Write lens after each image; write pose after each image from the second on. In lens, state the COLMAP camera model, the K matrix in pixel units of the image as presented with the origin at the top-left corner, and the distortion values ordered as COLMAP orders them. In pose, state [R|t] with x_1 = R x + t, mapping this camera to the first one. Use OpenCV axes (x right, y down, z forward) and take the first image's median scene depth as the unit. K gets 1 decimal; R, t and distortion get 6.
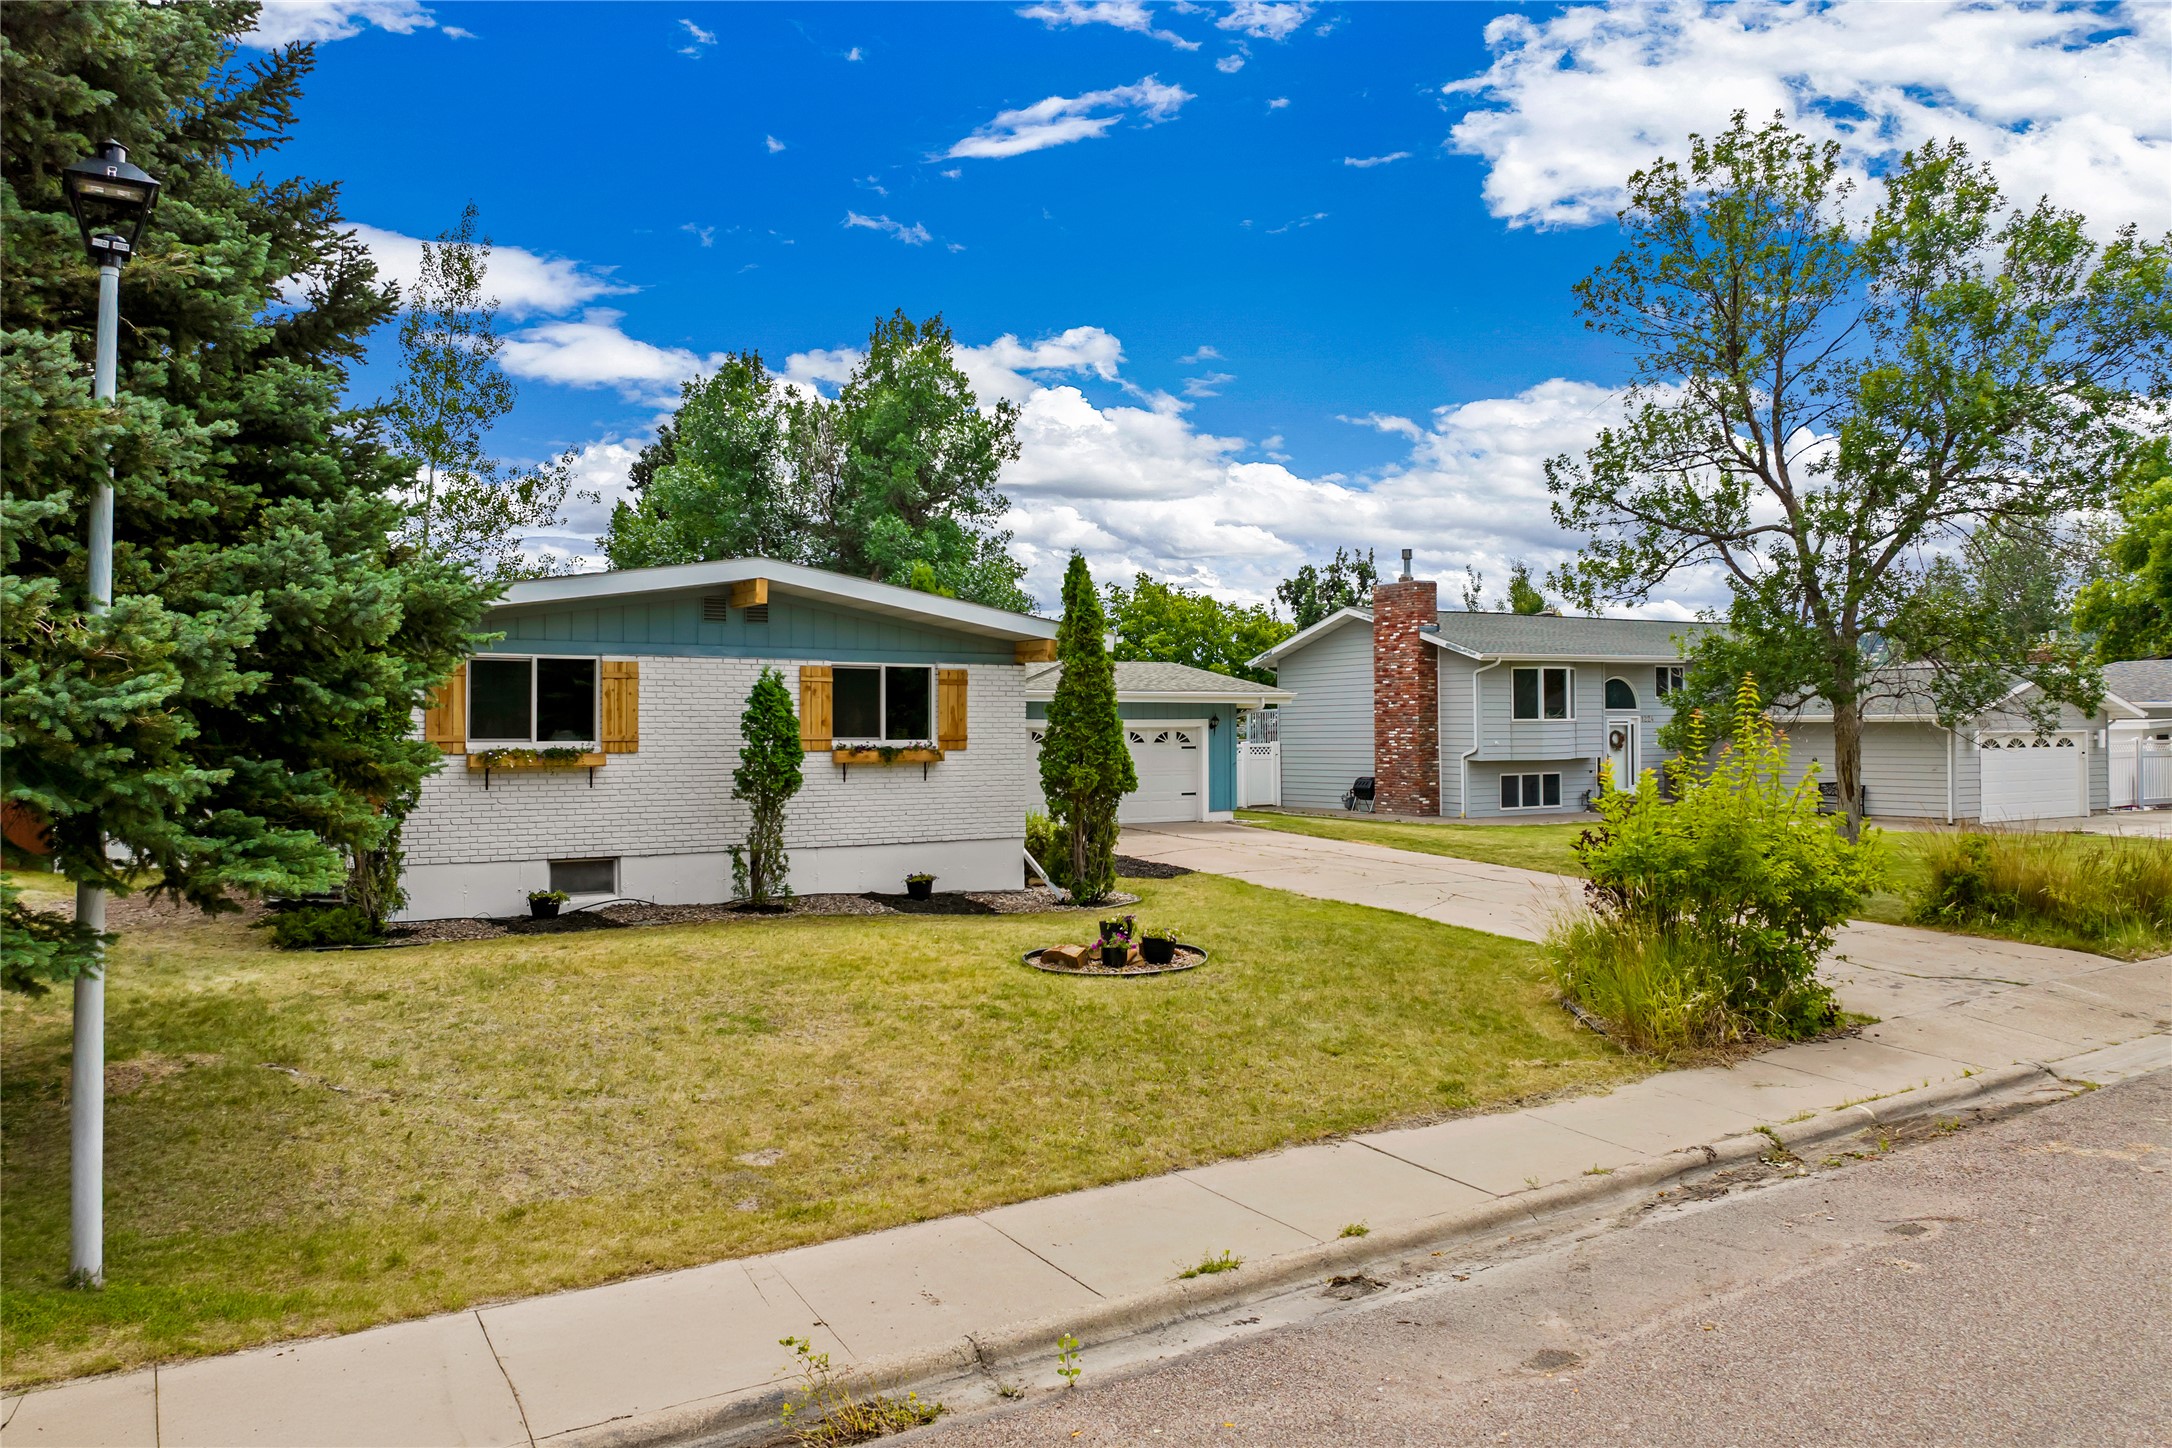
lens RADIAL K [[1476.6, 0, 1057.5], [0, 1476.6, 690.9], [0, 0, 1]] dist [0.000529, 0.000009]
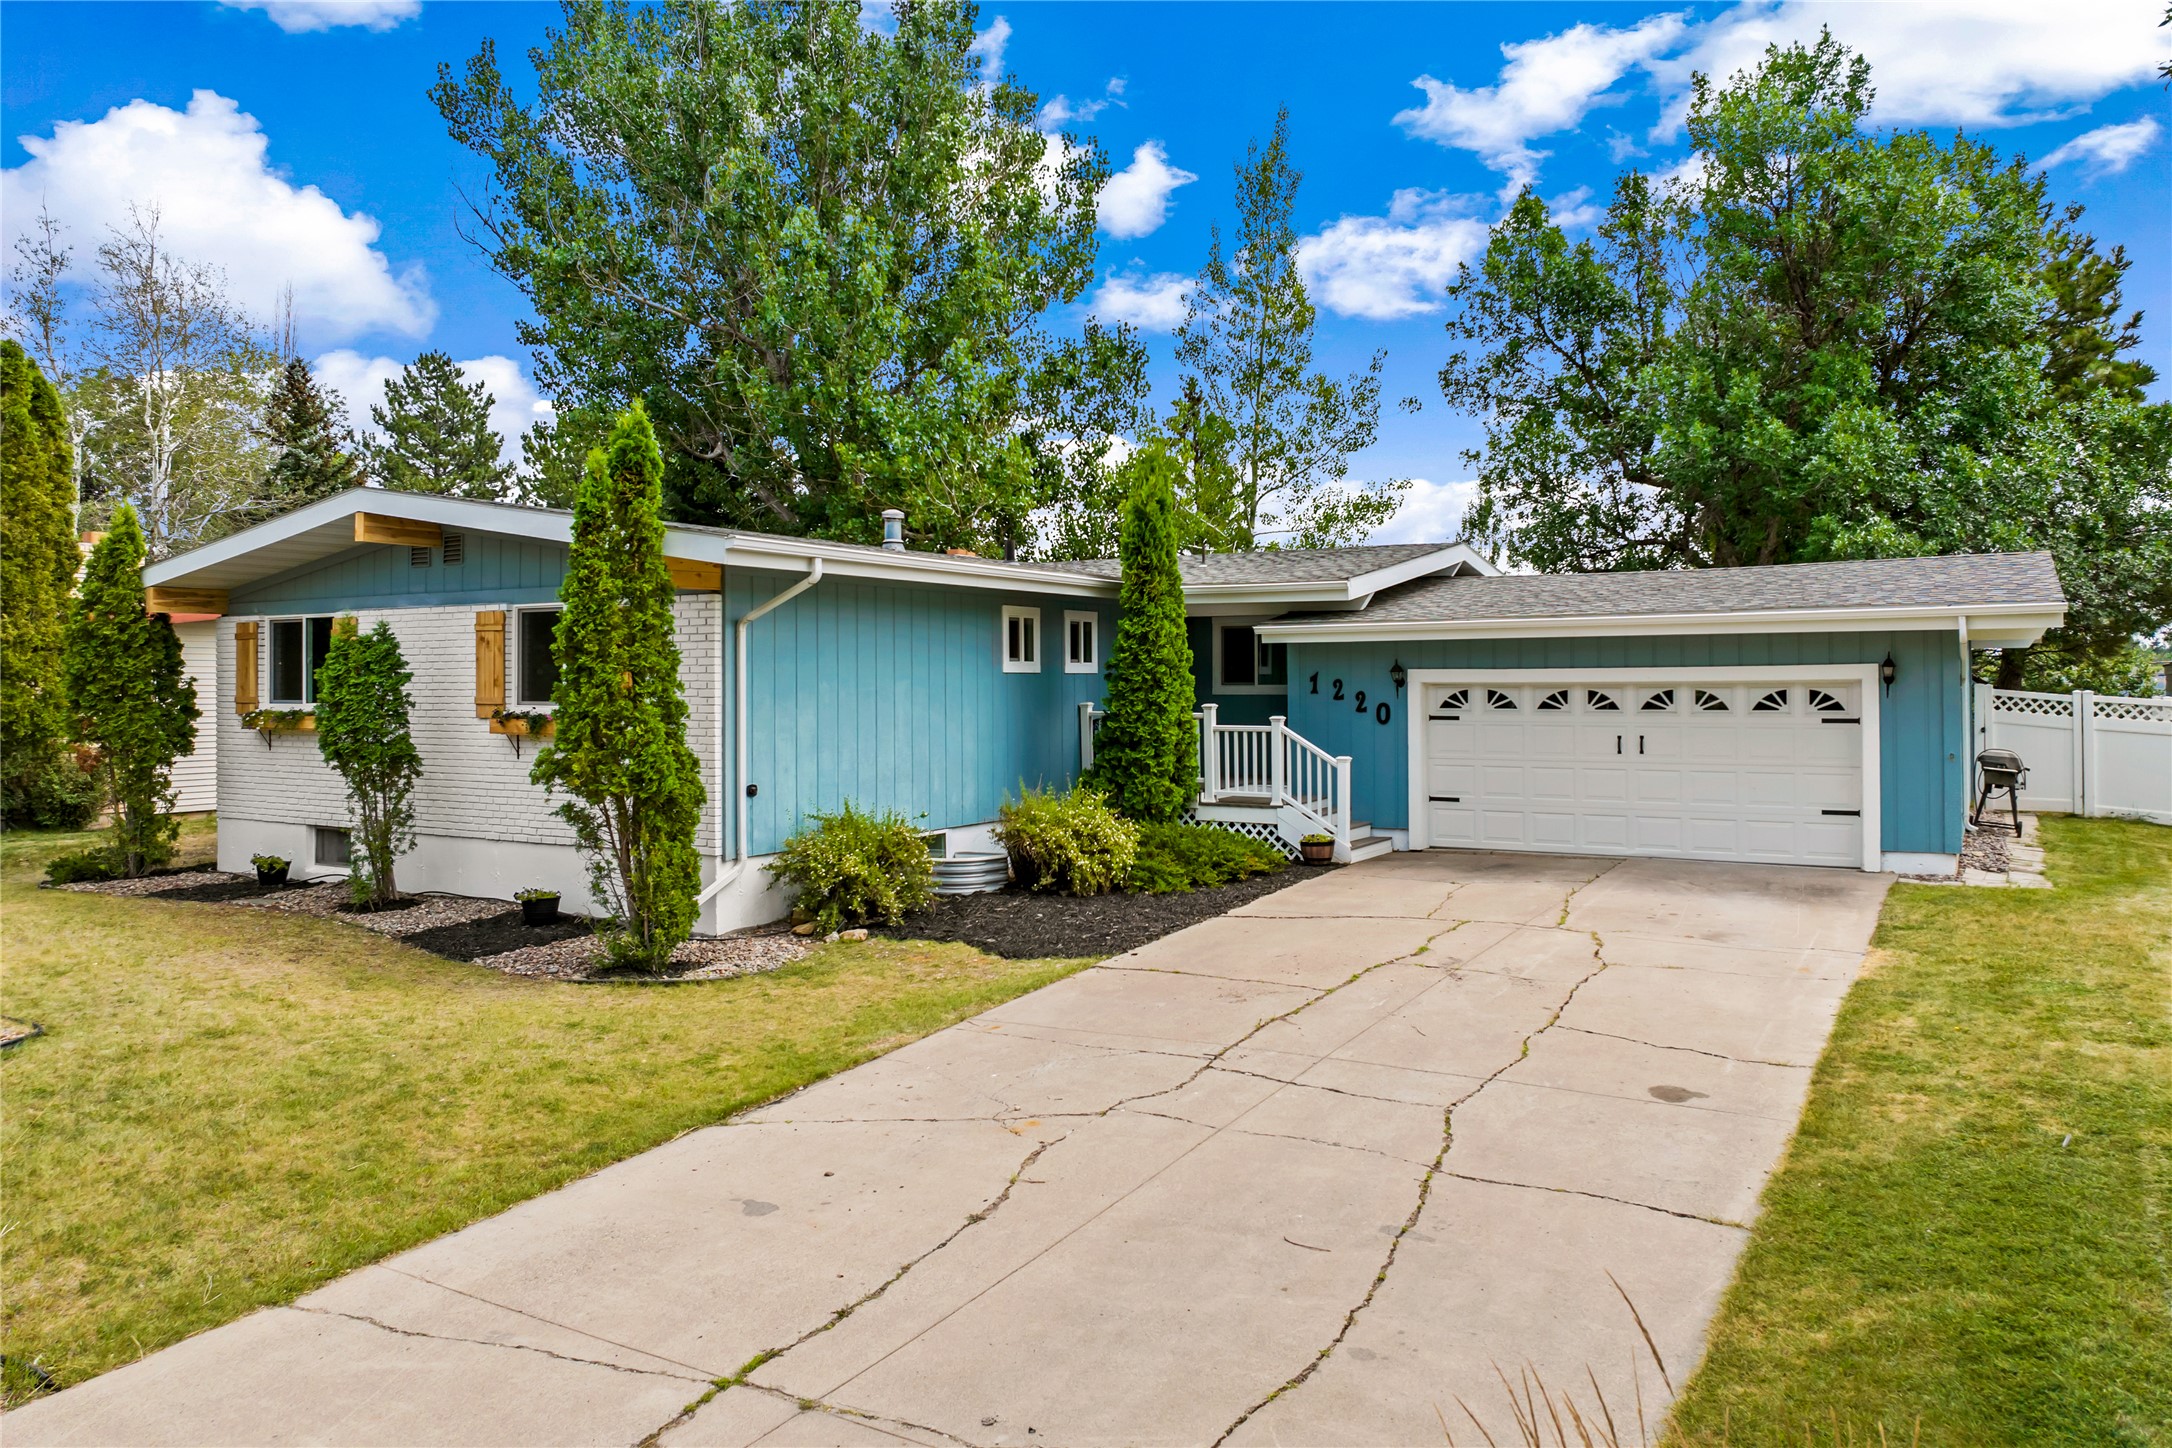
lens RADIAL K [[1476.6, 0, 1057.5], [0, 1476.6, 690.9], [0, 0, 1]] dist [0.000529, 0.000009]
pose [[0.480820, 0.006547, -0.876795, 0.648960], [0.026752, 0.999397, 0.022133, 0.015723], [0.876411, -0.034098, 0.480355, 0.846134]]
